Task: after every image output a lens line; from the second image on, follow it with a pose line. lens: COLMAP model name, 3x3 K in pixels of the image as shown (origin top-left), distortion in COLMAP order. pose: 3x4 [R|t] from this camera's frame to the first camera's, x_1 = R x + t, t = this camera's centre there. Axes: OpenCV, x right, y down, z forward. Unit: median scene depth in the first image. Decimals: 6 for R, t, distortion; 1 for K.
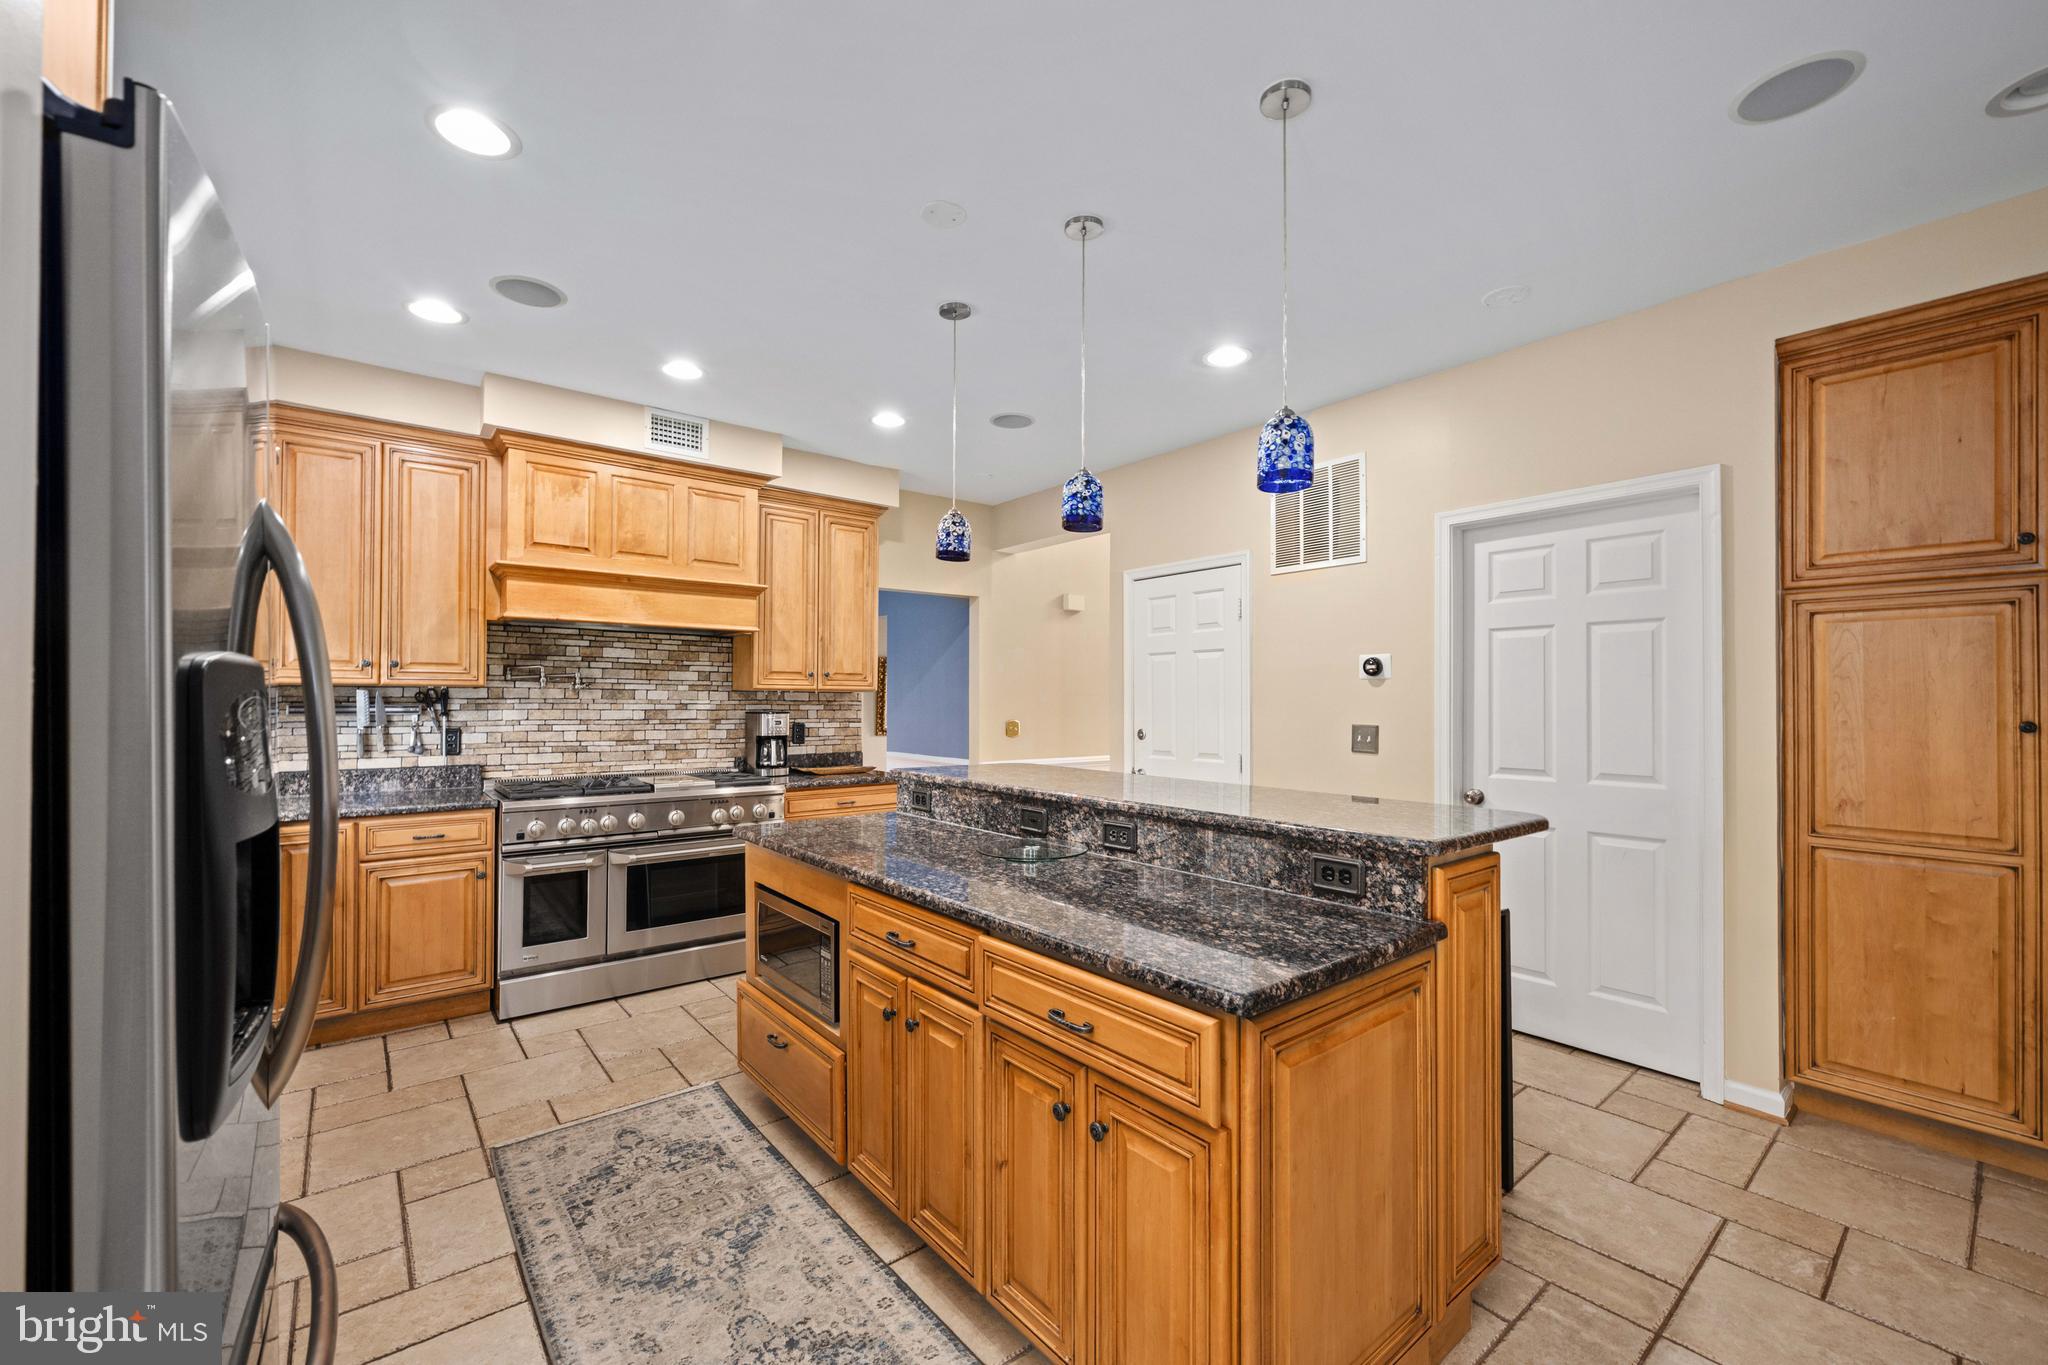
lens RADIAL K [[834.9, 0, 1026.1], [0, 834.9, 691.6], [0, 0, 1]] dist [-0.001379, 0.000246]
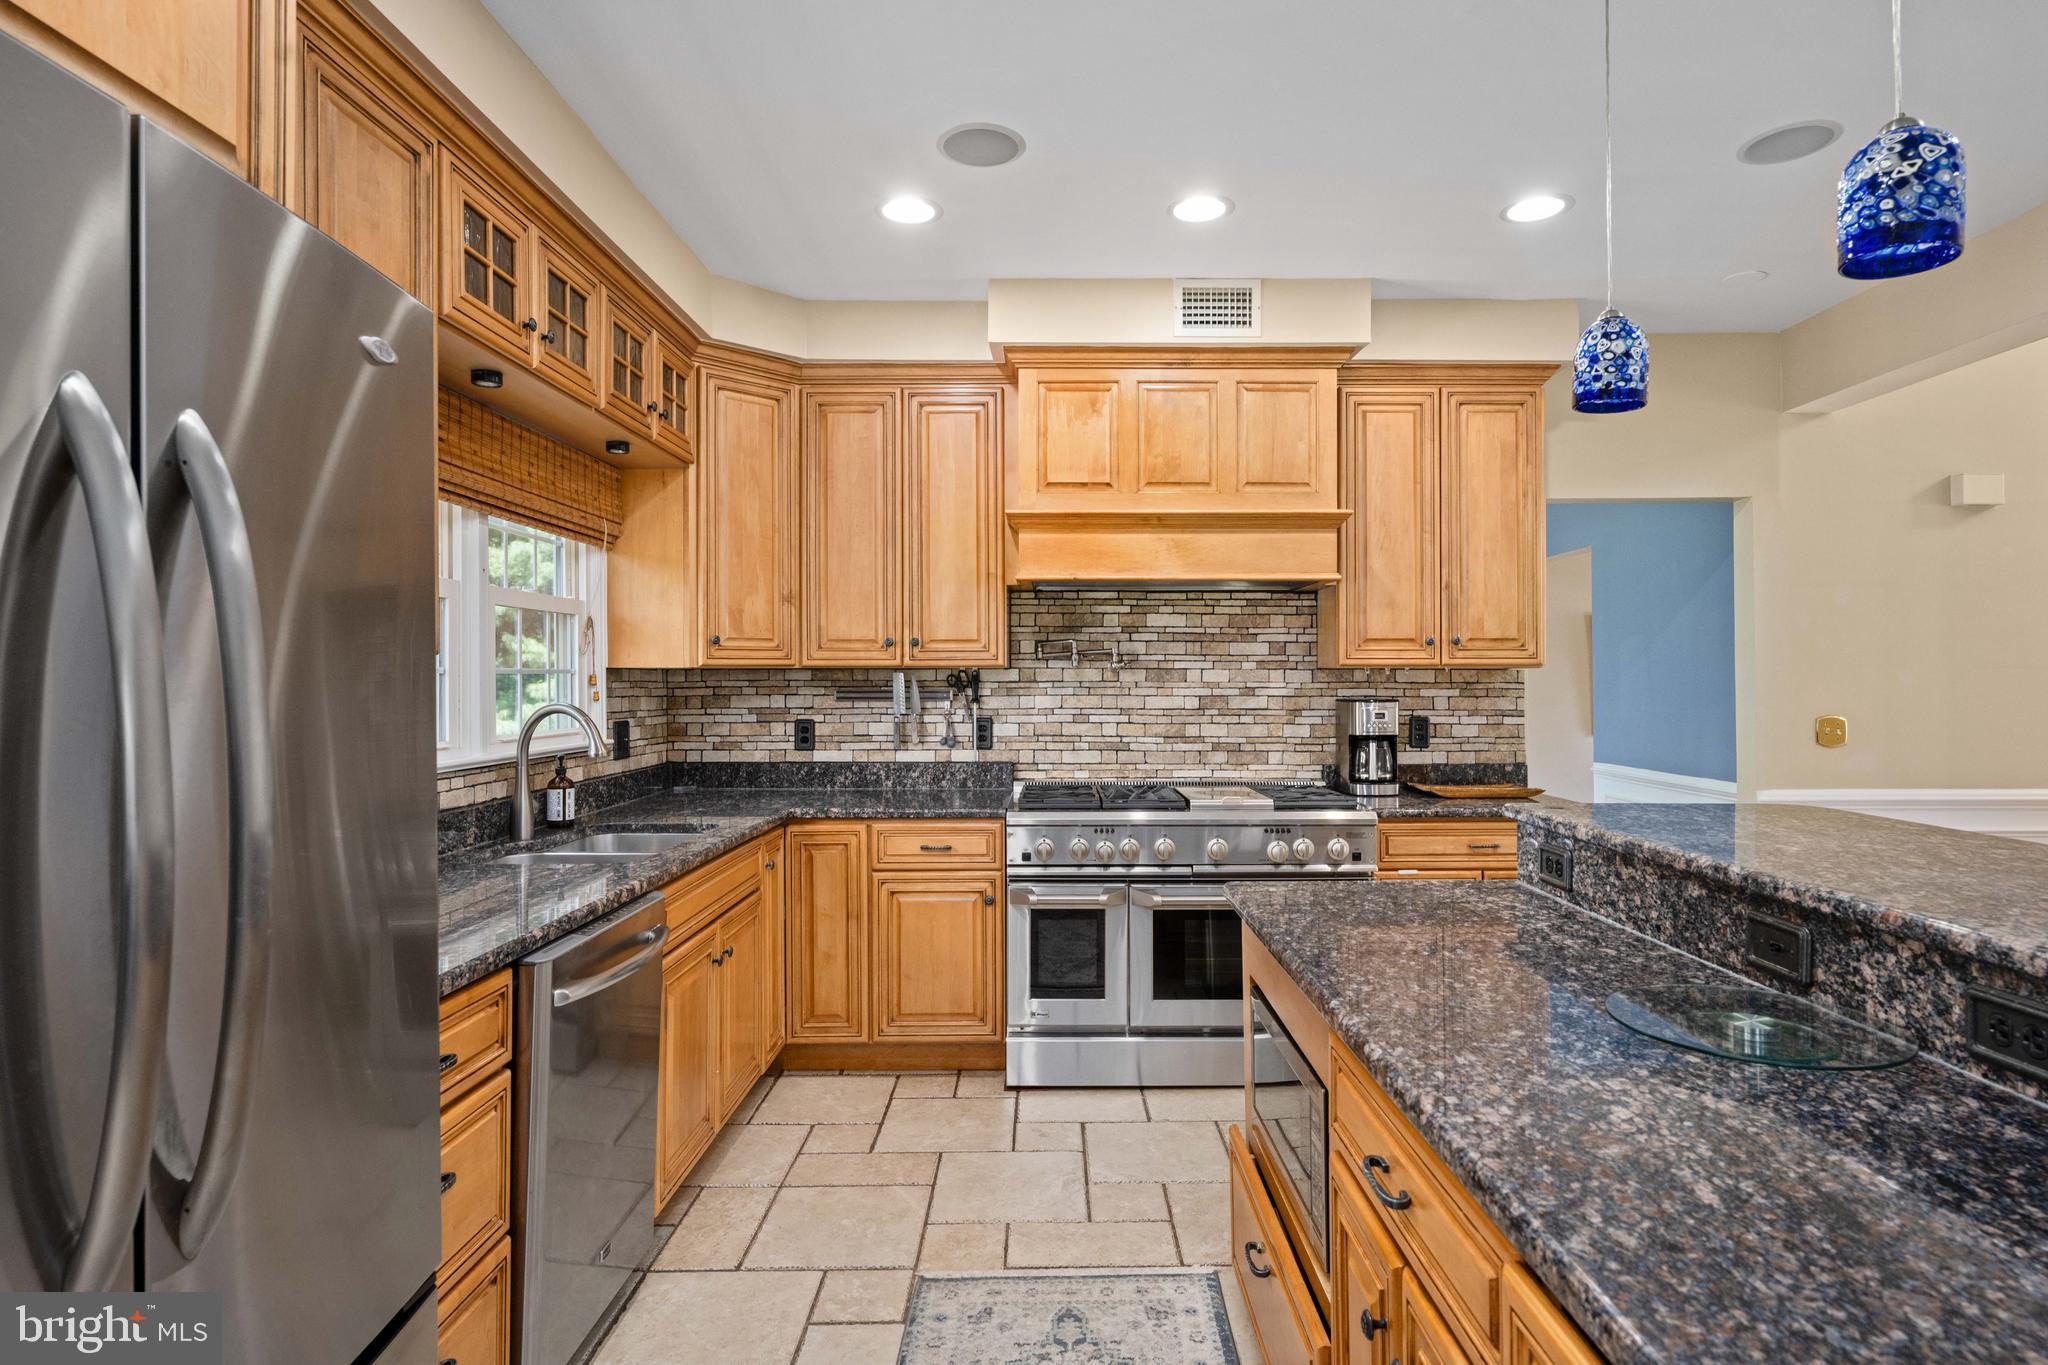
lens RADIAL K [[1074.4, 0, 1054.4], [0, 1074.4, 667.4], [0, 0, 1]] dist [-0.000920, 0.000128]
pose [[0.778734, -0.013588, -0.627207, 0.055928], [0.011251, 0.999907, -0.007693, 0.003498], [0.627253, -0.001066, 0.778815, 0.249212]]
